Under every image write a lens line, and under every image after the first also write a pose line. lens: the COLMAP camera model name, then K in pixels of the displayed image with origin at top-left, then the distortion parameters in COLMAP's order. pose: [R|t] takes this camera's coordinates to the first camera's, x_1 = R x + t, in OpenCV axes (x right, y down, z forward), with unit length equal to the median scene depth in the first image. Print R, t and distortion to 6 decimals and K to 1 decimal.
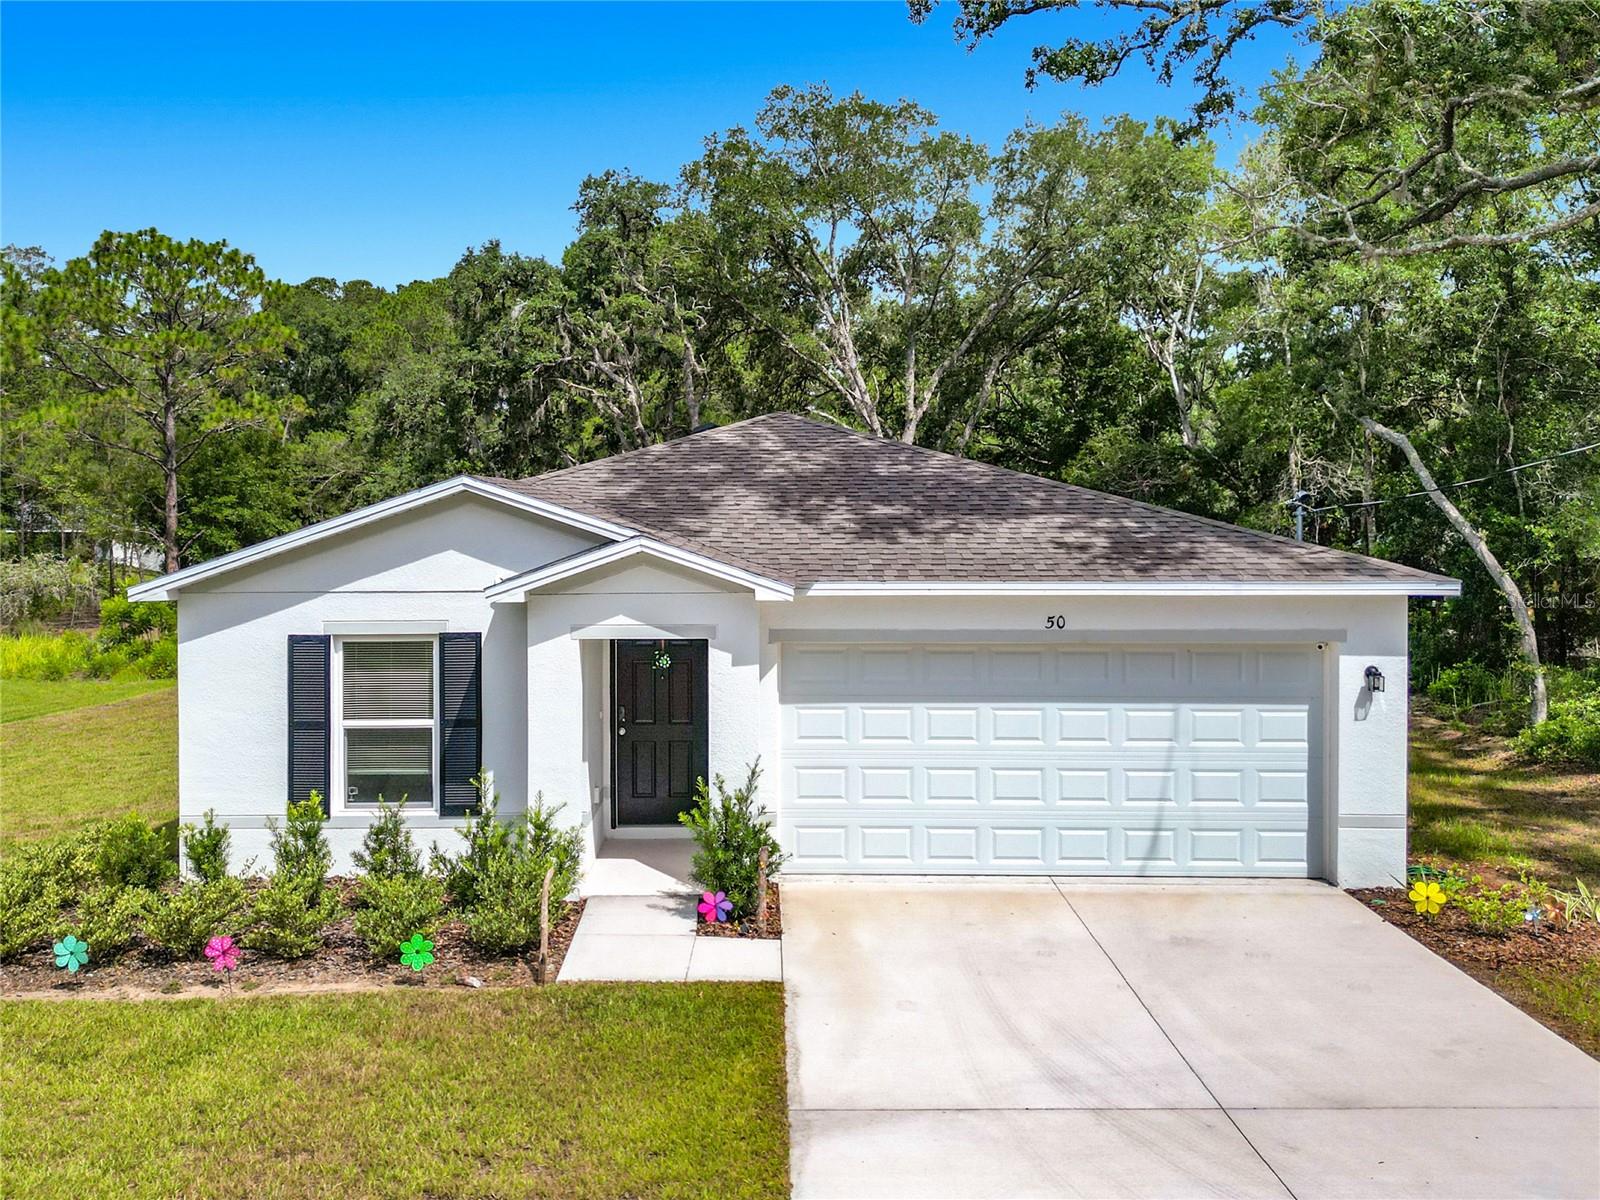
lens RADIAL K [[1105.1, 0, 824.6], [0, 1105.1, 515.2], [0, 0, 1]] dist [0.069818, -0.043967]
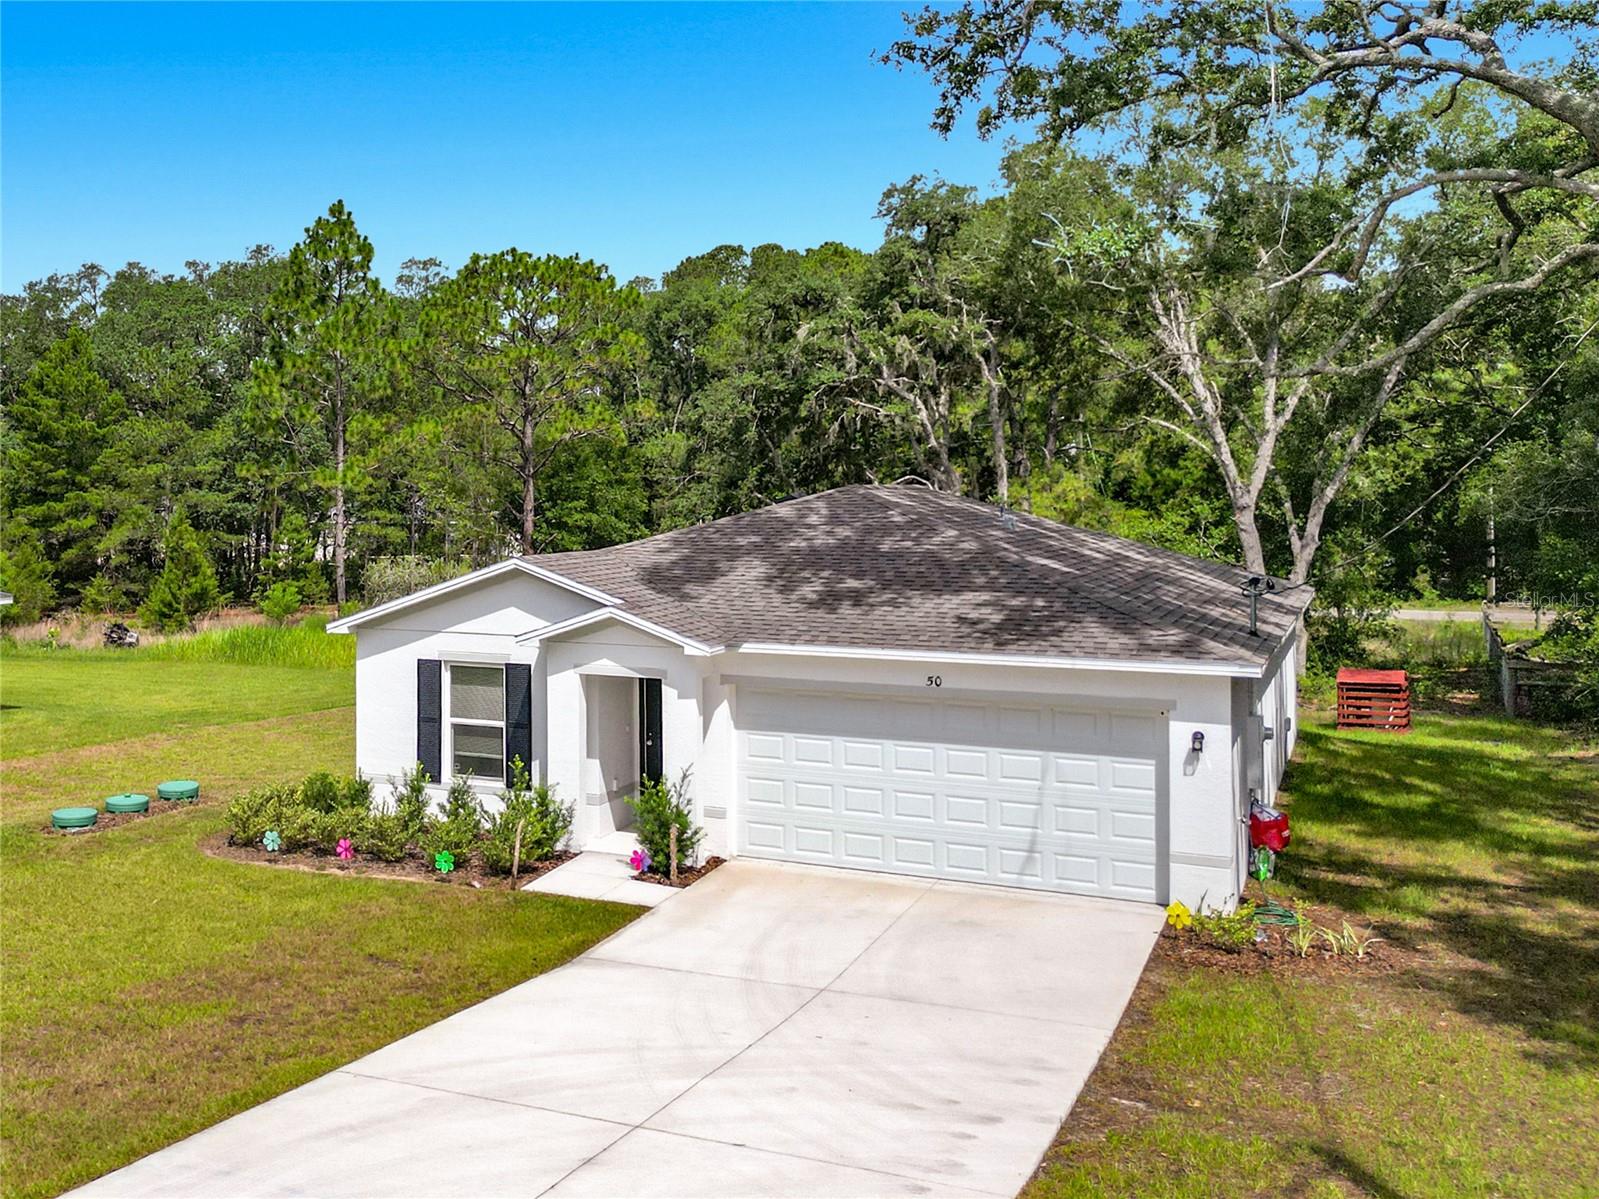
lens RADIAL K [[1197.9, 0, 795.5], [0, 1197.9, 536.6], [0, 0, 1]] dist [0.031483, -0.001029]
pose [[0.954972, 0.024177, -0.295709, 0.477986], [-0.023104, 0.999708, 0.007121, -0.080238], [0.295794, 0.000032, 0.955252, -0.392112]]
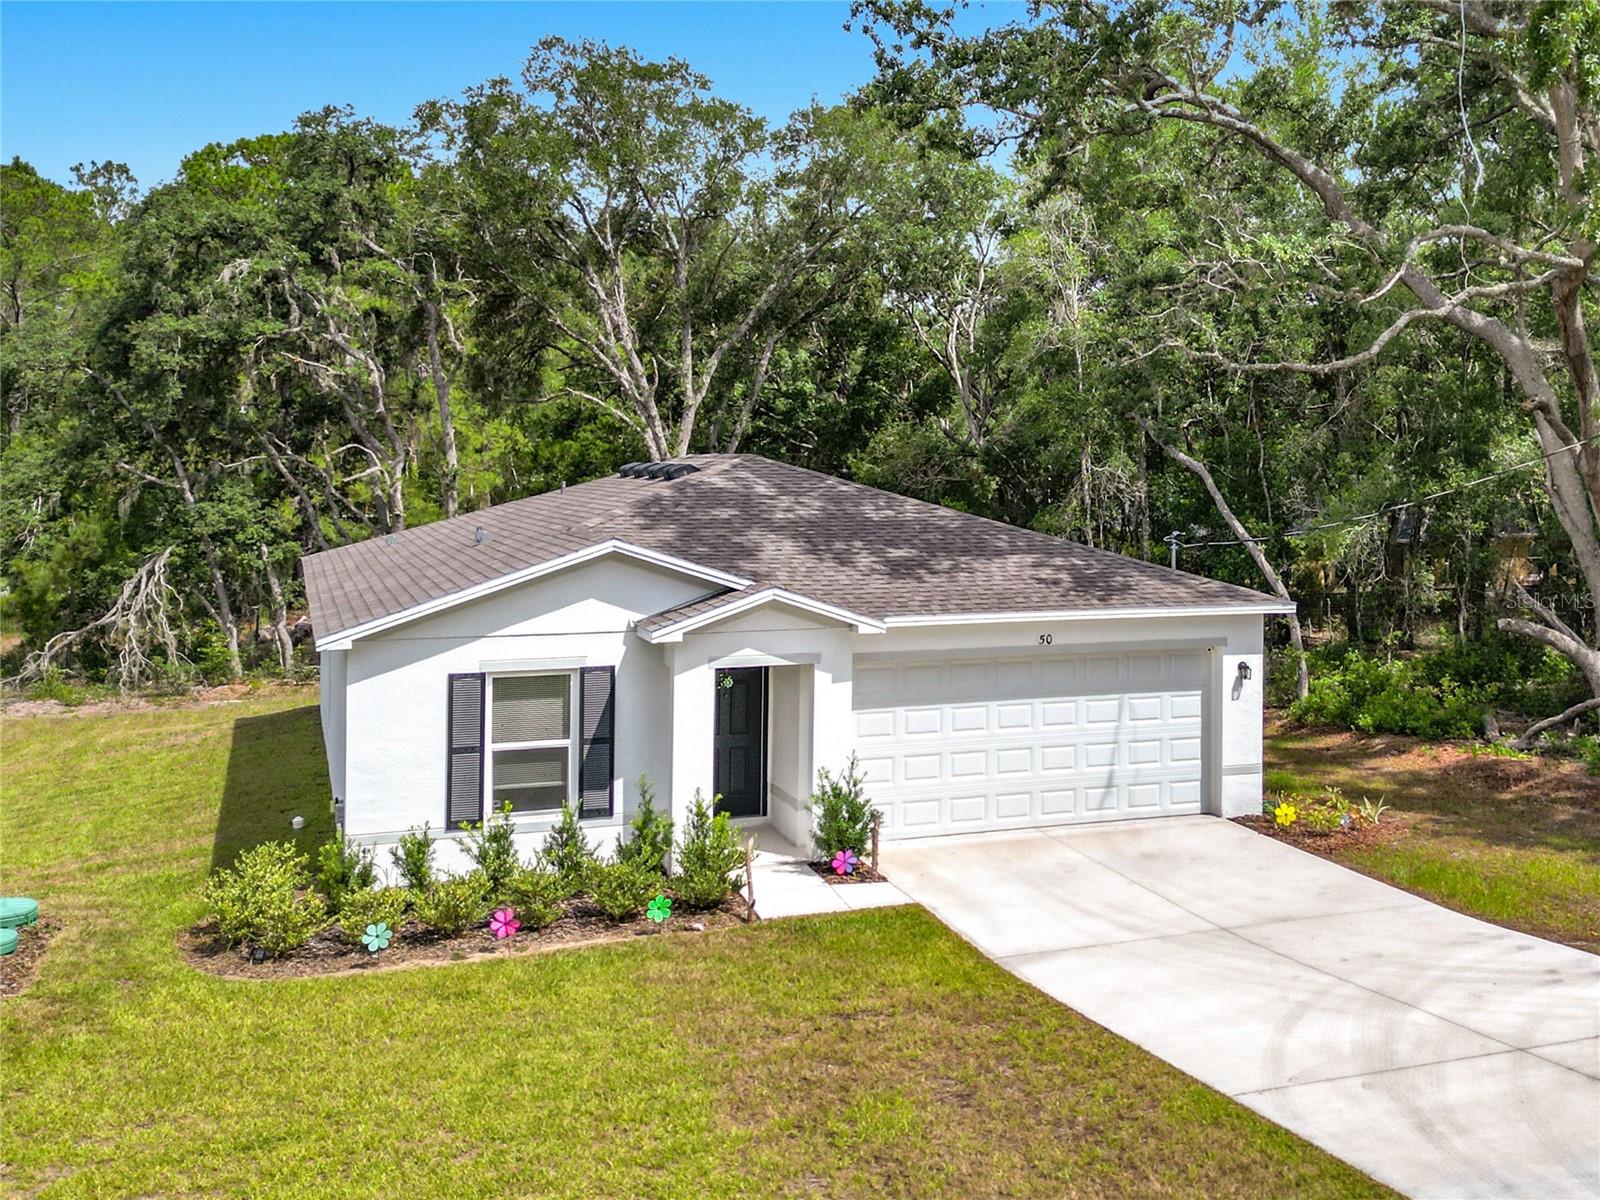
lens RADIAL K [[1166.3, 0, 970.8], [0, 1166.3, 487.9], [0, 0, 1]] dist [0.097580, -0.107369]
pose [[0.949016, 0.007048, 0.315150, -0.347051], [-0.001897, 0.999860, -0.016650, -0.068678], [-0.315223, 0.015203, 0.948896, -0.355809]]
